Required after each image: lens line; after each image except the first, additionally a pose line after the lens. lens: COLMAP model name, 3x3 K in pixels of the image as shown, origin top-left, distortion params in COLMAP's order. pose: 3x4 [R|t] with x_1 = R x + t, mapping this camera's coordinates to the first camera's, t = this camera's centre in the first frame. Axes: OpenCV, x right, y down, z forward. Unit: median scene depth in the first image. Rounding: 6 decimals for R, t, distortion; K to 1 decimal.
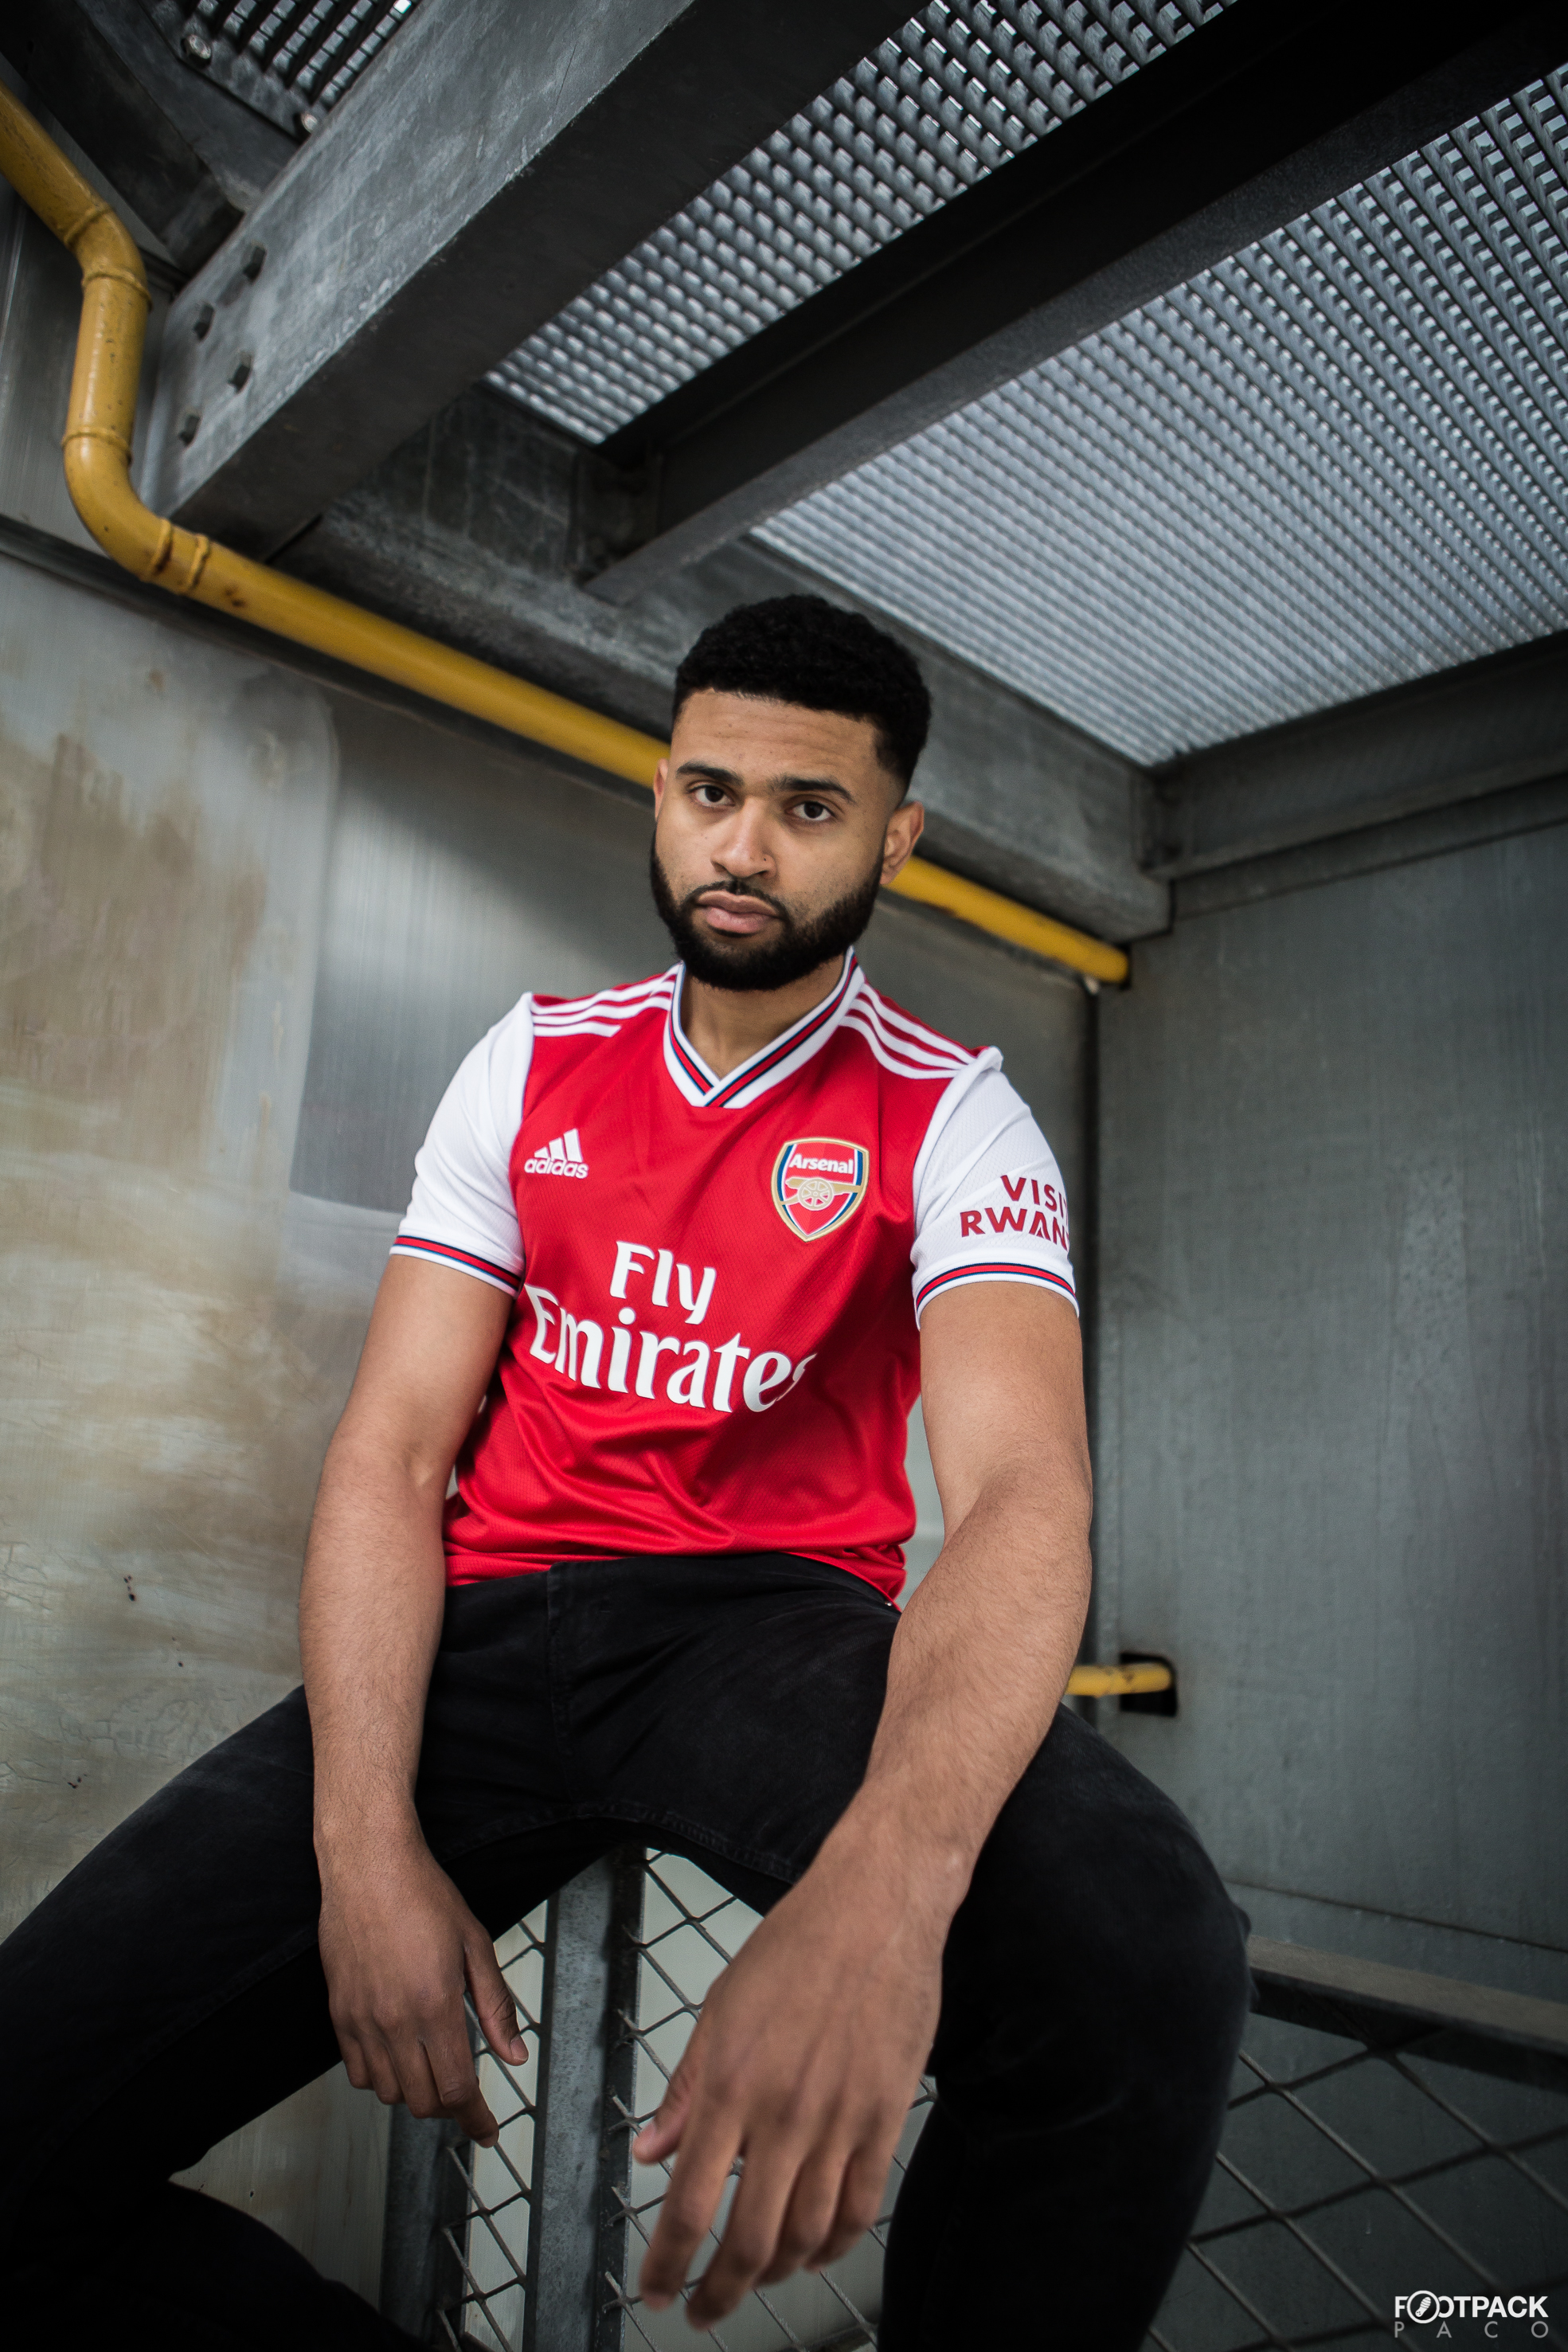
lens RADIAL K [[1605.3, 0, 789.9], [0, 1605.3, 1221.8], [0, 0, 1]] dist [-0.092199, 0.055329]
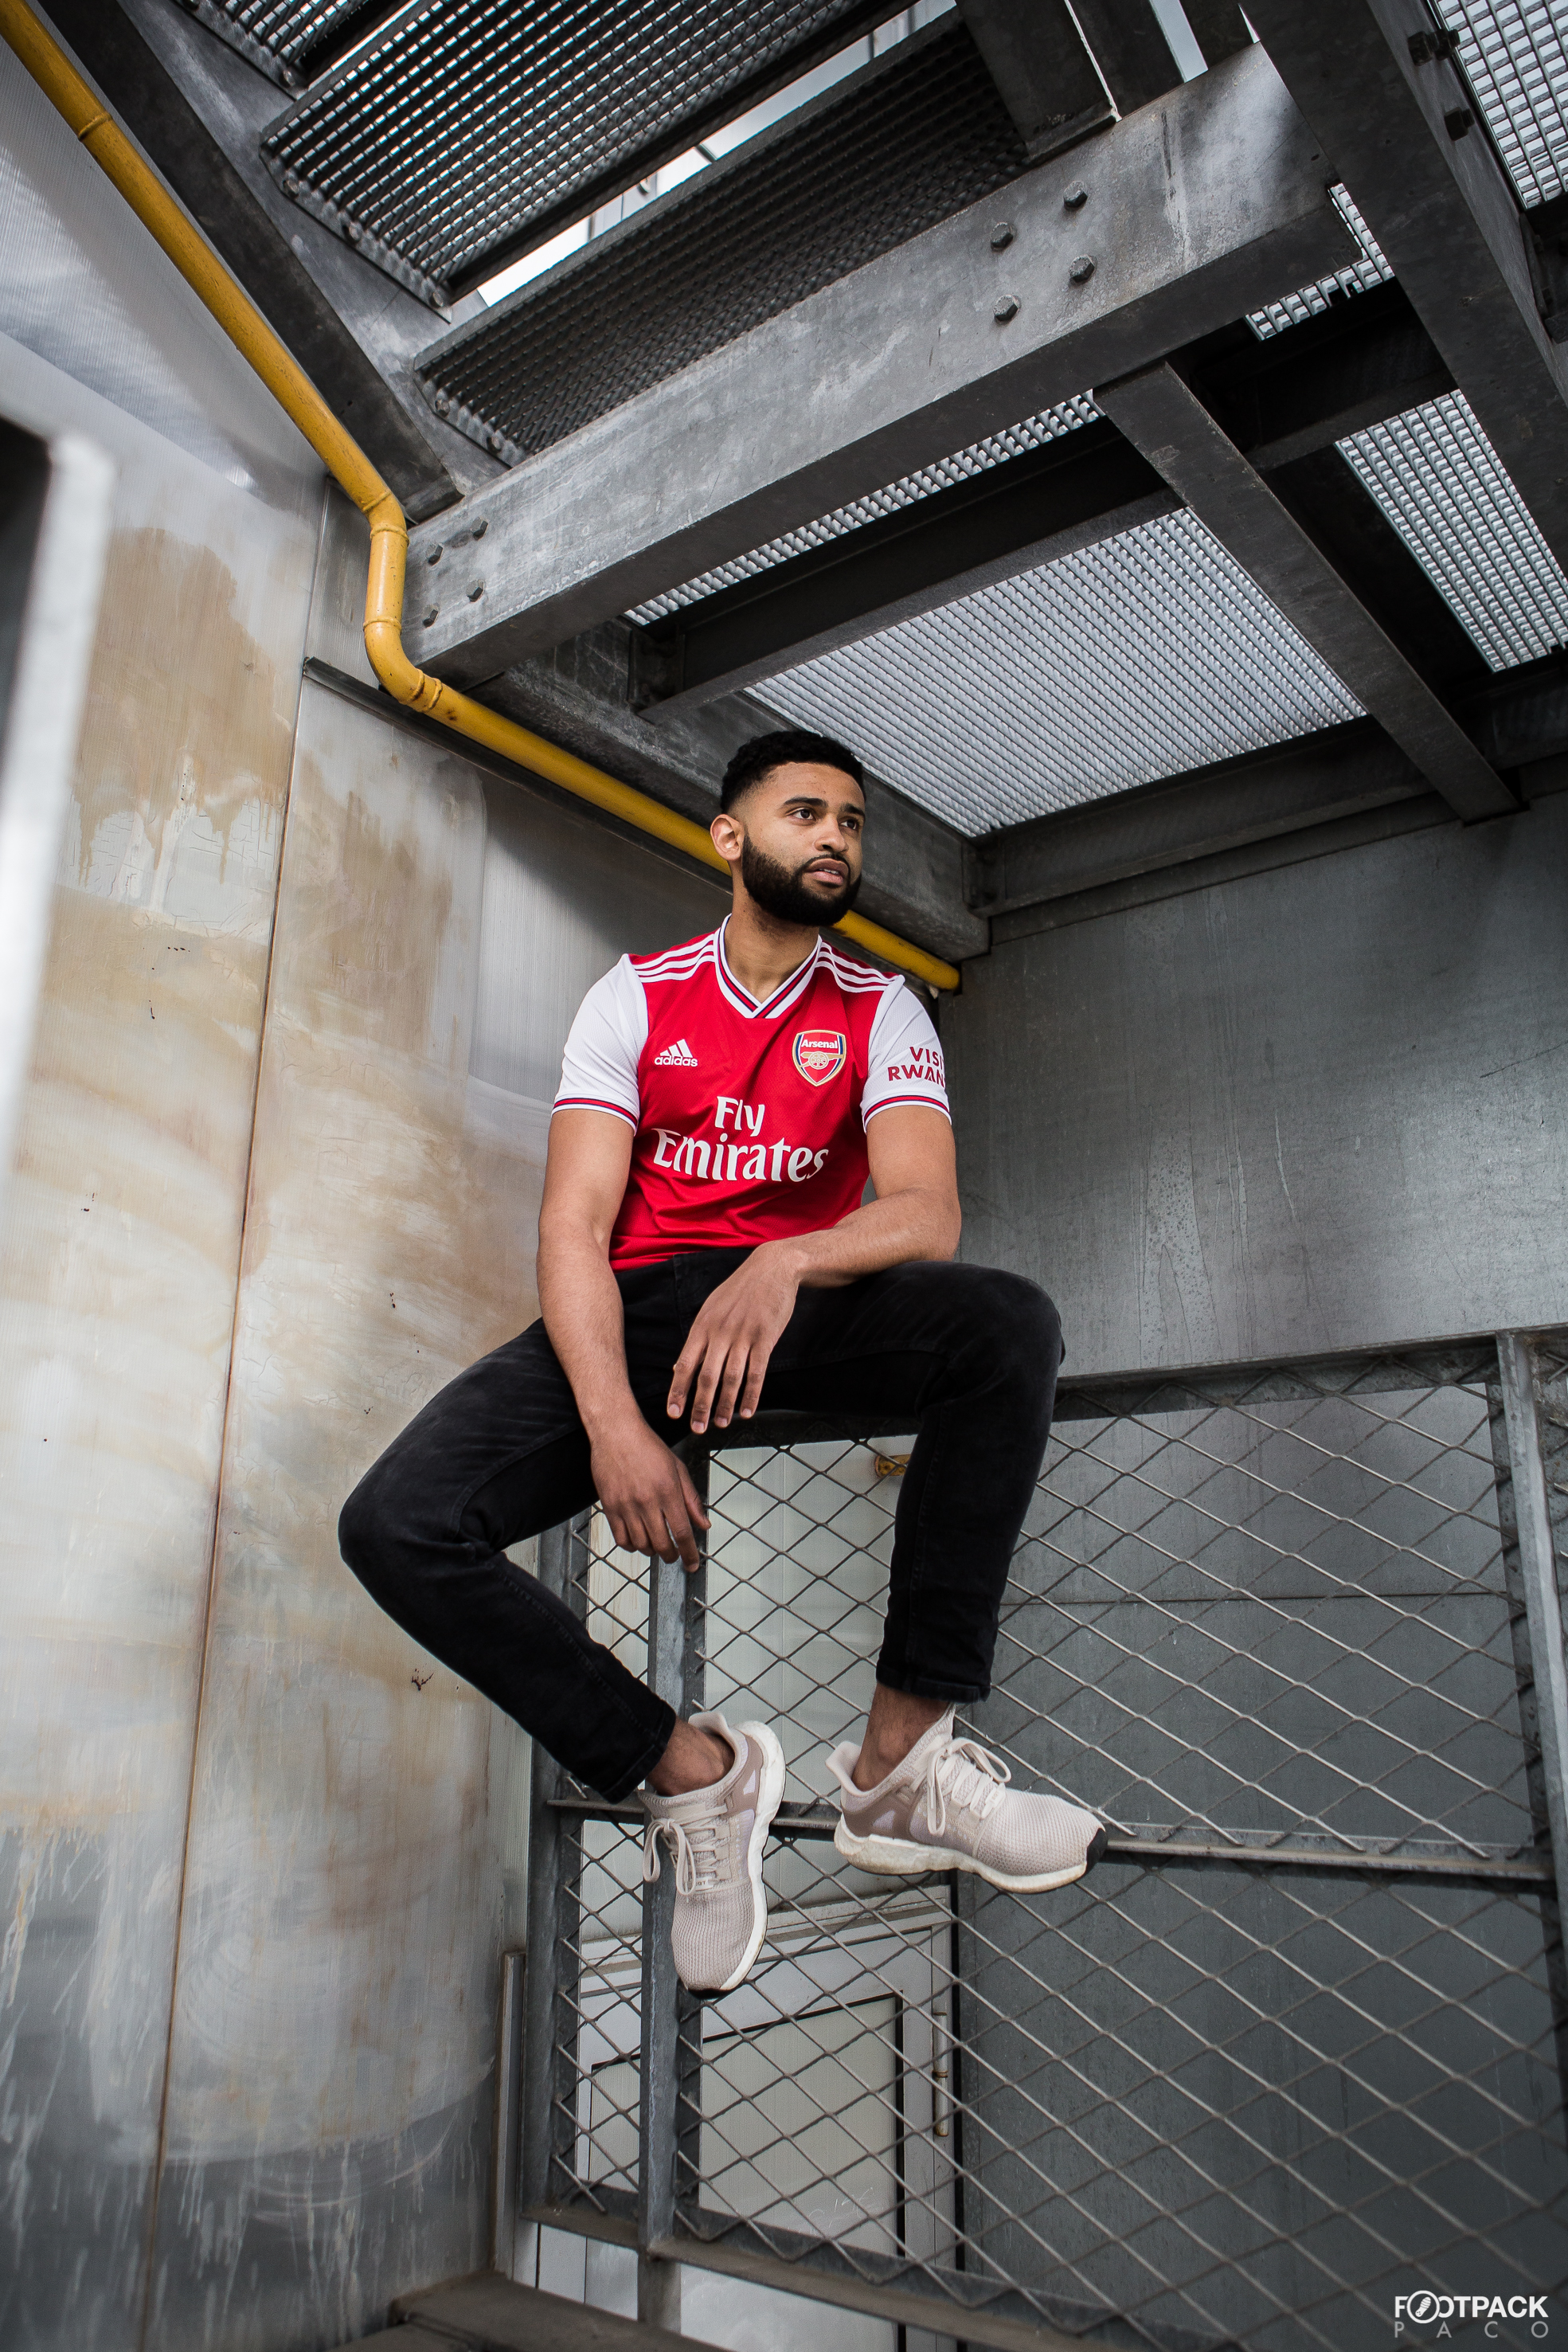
lens RADIAL K [[1754.5, 0, 784.0], [0, 1754.5, 1176.0], [0, 0, 1]] dist [-0.115811, 0.083974]
pose [[0.991214, 0.003351, 0.132222, -0.214760], [0.009225, 0.995493, -0.094383, 0.233741], [-0.131943, 0.094774, 0.986716, -0.715865]]
